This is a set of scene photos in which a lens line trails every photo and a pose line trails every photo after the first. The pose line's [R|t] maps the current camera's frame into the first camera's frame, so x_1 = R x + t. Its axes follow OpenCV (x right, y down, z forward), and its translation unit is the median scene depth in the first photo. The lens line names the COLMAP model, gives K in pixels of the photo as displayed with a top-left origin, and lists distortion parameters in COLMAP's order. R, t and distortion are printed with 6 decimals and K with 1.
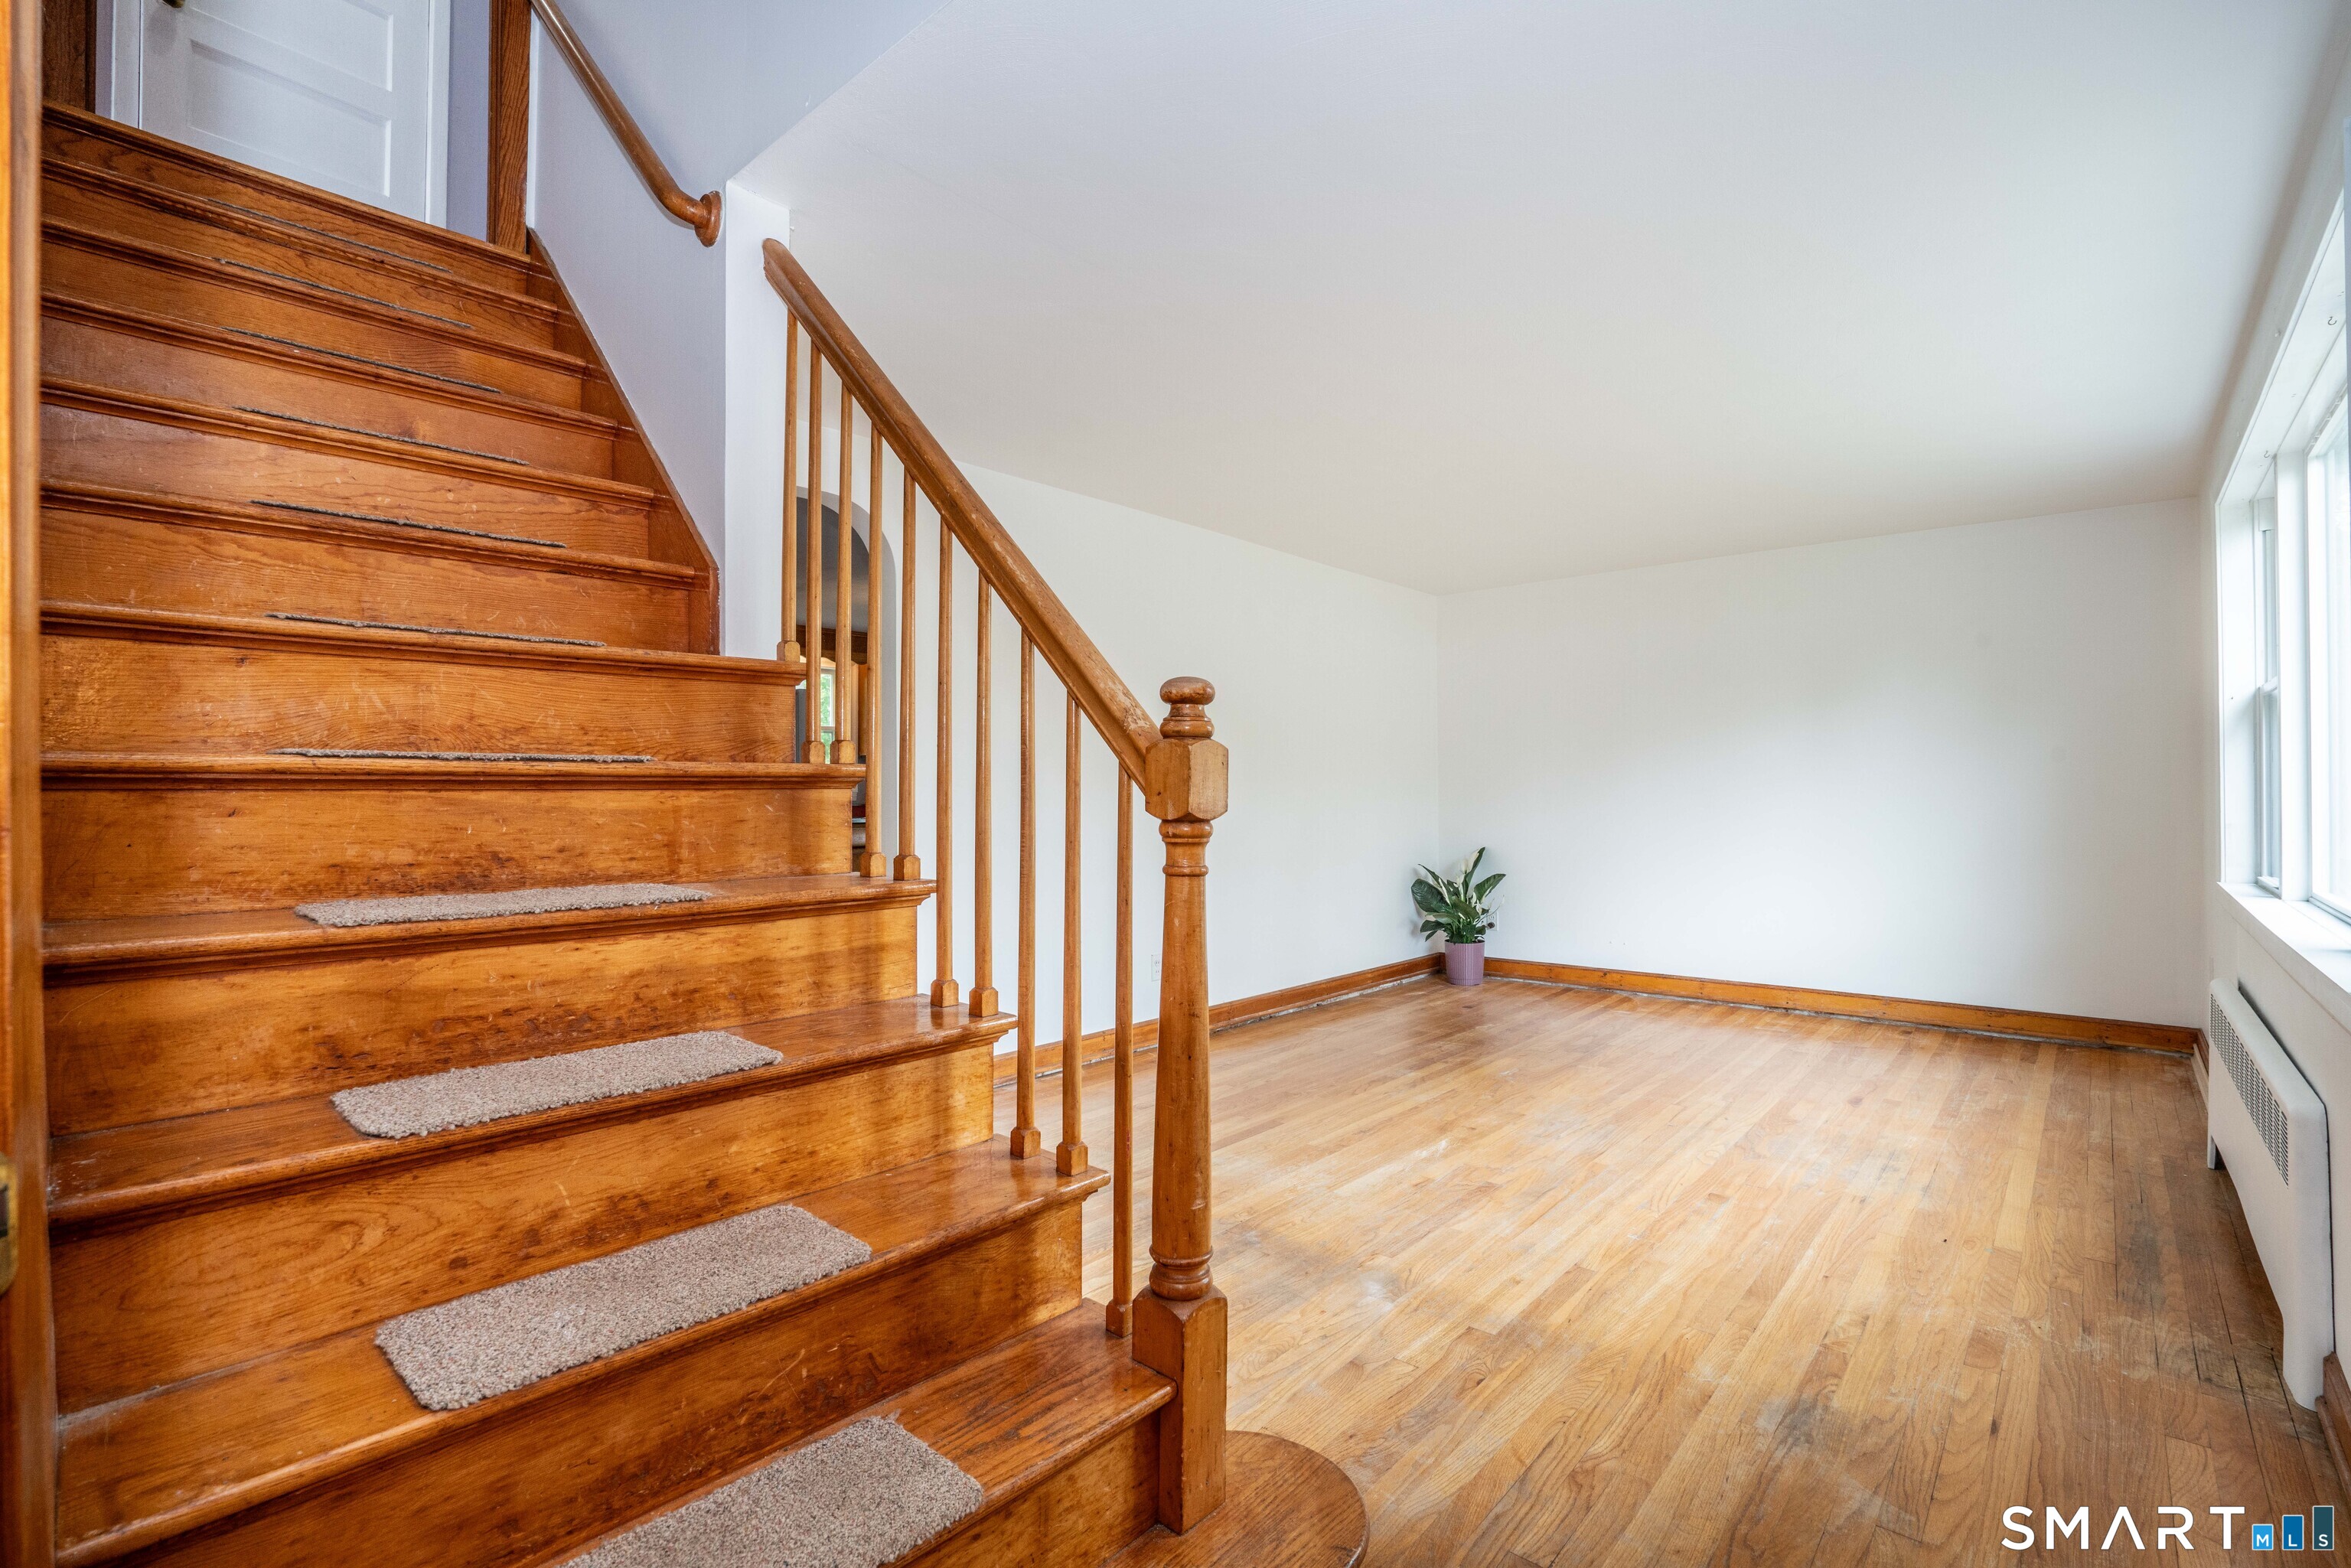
lens RADIAL K [[1069.7, 0, 1175.5], [0, 1069.7, 784.0], [0, 0, 1]] dist [-0.055375, 0.015279]
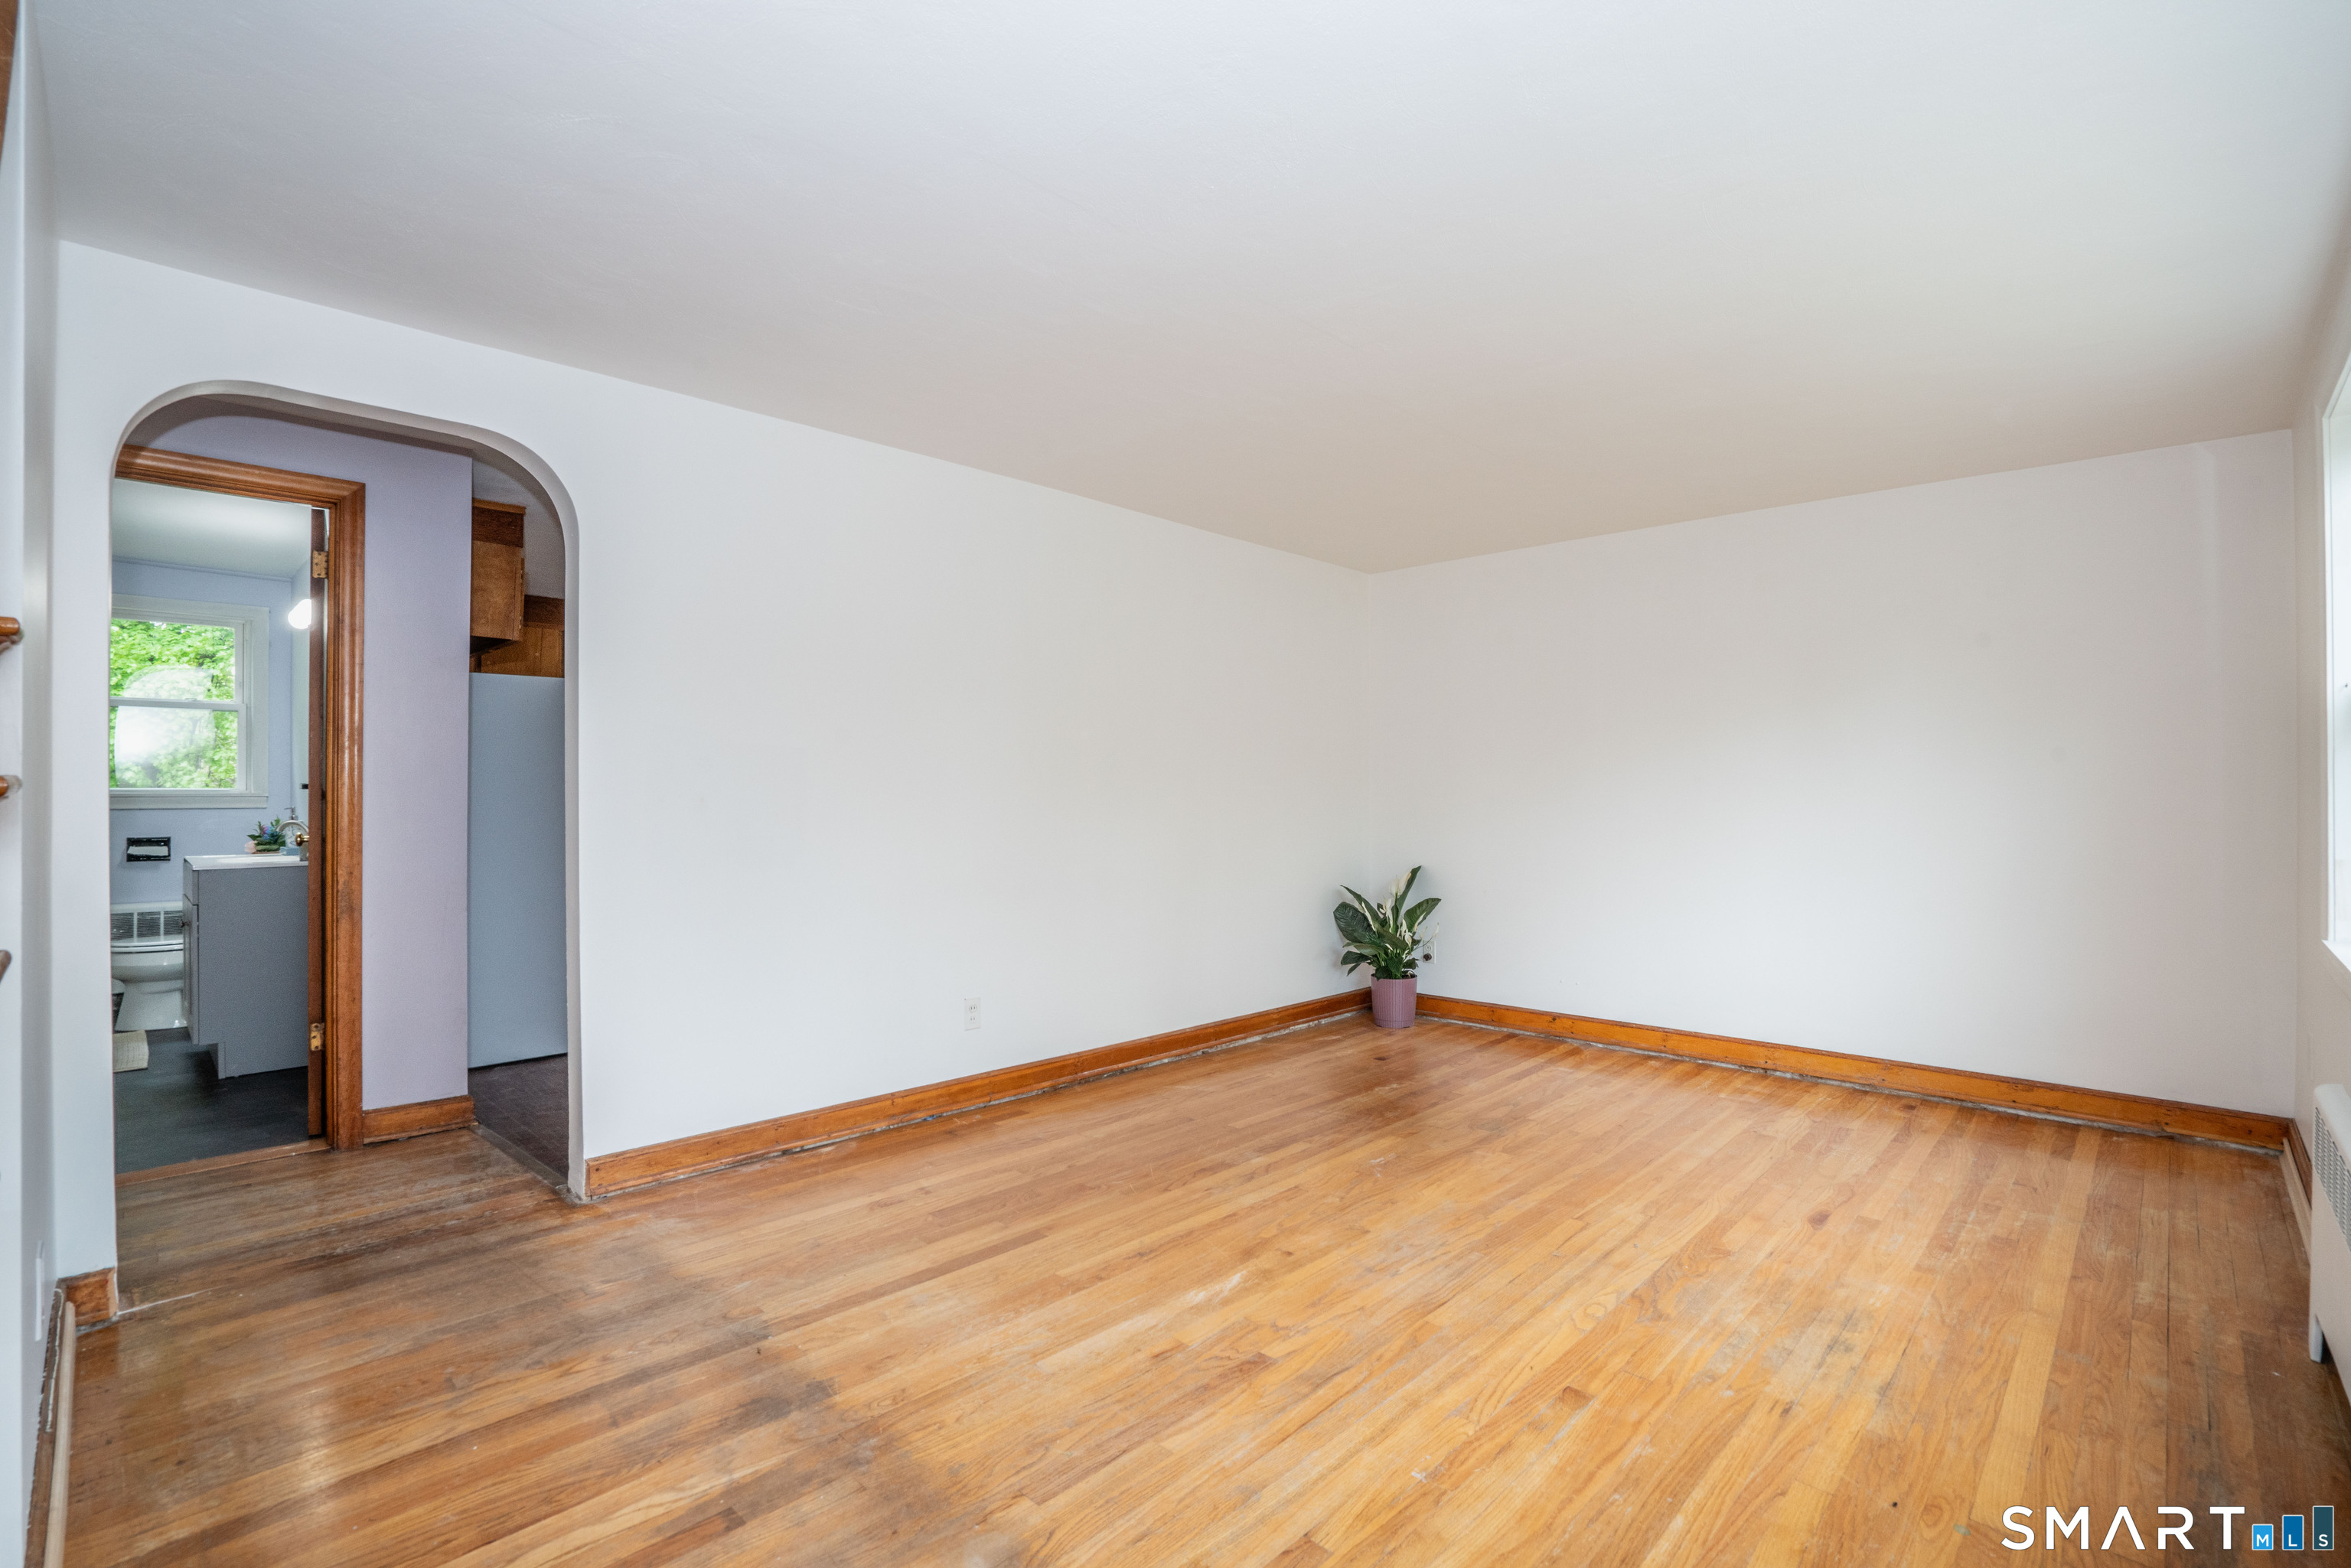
lens RADIAL K [[1069.7, 0, 1175.5], [0, 1069.7, 784.0], [0, 0, 1]] dist [-0.055375, 0.015279]
pose [[0.999241, 0.006463, -0.038410, 0.214929], [-0.006486, 0.999979, -0.000466, -0.008512], [0.038407, 0.000715, 0.999262, 0.229367]]
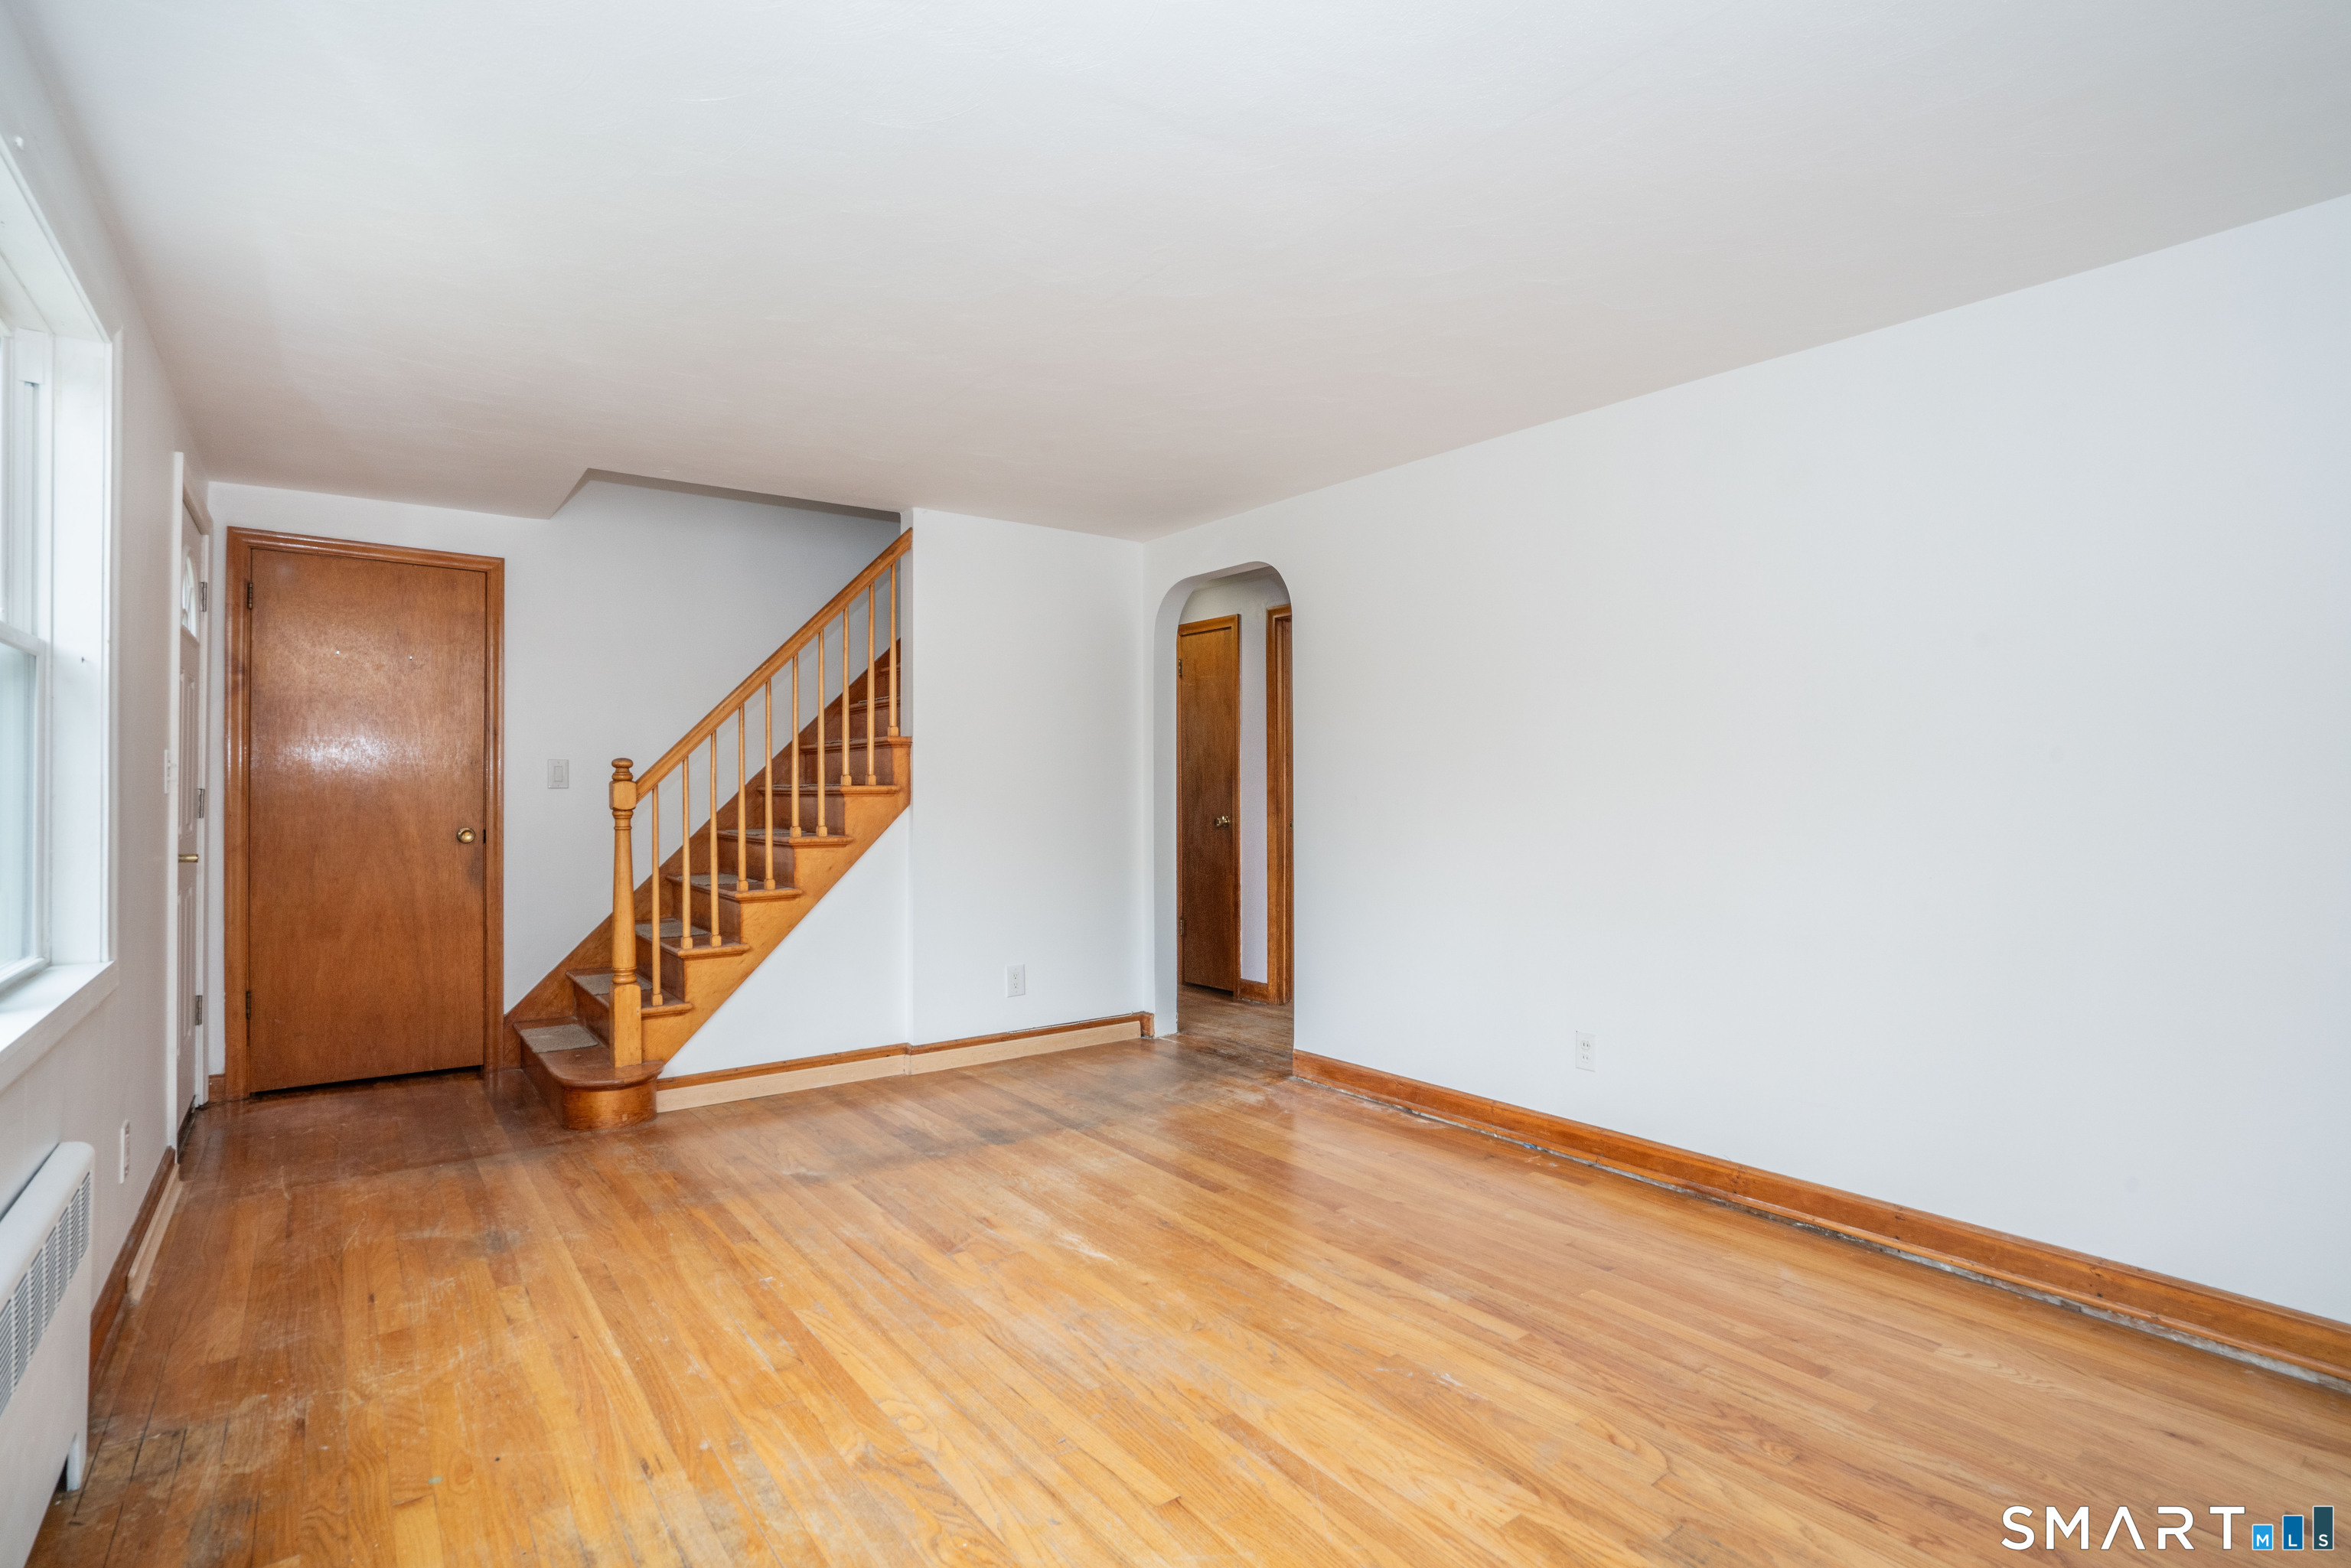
lens RADIAL K [[1129.2, 0, 1175.5], [0, 1129.2, 784.0], [0, 0, 1]] dist [-0.061384, 0.022832]
pose [[-0.188563, 0.000642, -0.982061, 0.957479], [0.006230, 0.999980, -0.000542, -0.007653], [0.982041, -0.006220, -0.188563, 1.104006]]
